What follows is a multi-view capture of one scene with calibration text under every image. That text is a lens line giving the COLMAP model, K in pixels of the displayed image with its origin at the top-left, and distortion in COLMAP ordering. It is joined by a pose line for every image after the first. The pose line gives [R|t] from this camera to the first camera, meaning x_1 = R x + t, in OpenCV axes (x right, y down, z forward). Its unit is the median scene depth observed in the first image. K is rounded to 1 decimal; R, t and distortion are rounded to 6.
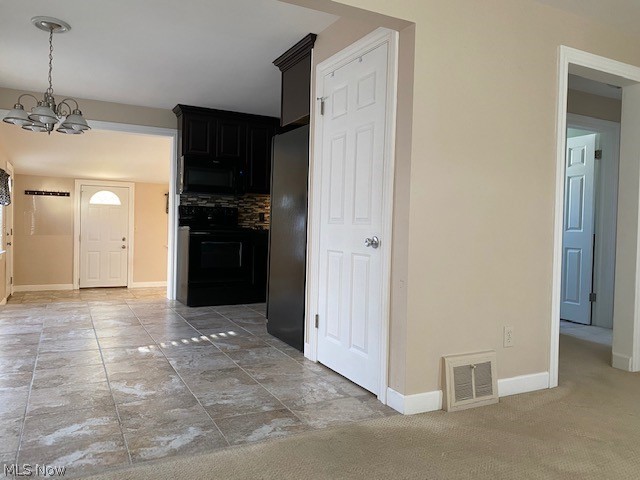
lens RADIAL K [[487.3, 0, 323.0], [0, 487.3, 230.5], [0, 0, 1]] dist [0.009930, 0.002766]
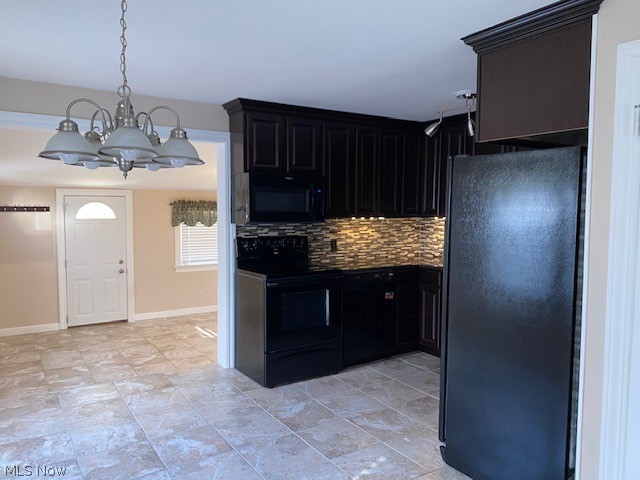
lens RADIAL K [[487.3, 0, 323.0], [0, 487.3, 230.5], [0, 0, 1]] dist [0.009930, 0.002766]
pose [[0.995366, -0.025012, 0.092851, -0.212207], [0.021010, 0.998818, 0.043834, -0.084042], [-0.093838, -0.041680, 0.994715, 0.249743]]
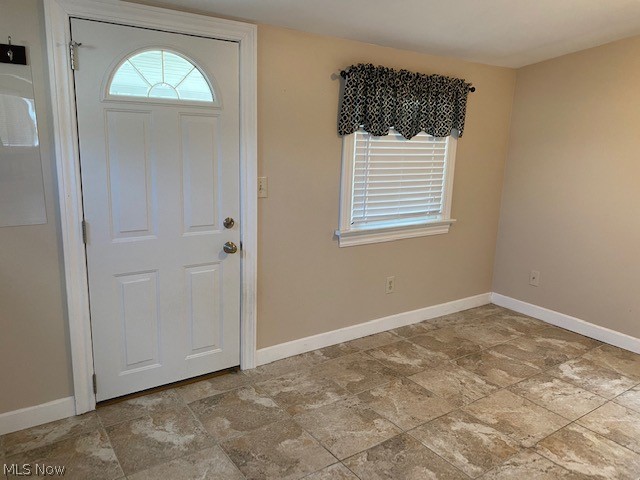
lens RADIAL K [[465.6, 0, 320.1], [0, 465.6, 225.3], [0, 0, 1]] dist [-0.004272, -0.001989]
pose [[0.995898, -0.007123, 0.090206, -0.523029], [-0.009520, 0.983116, 0.182734, -0.046248], [-0.089985, -0.182843, 0.979015, 0.989677]]
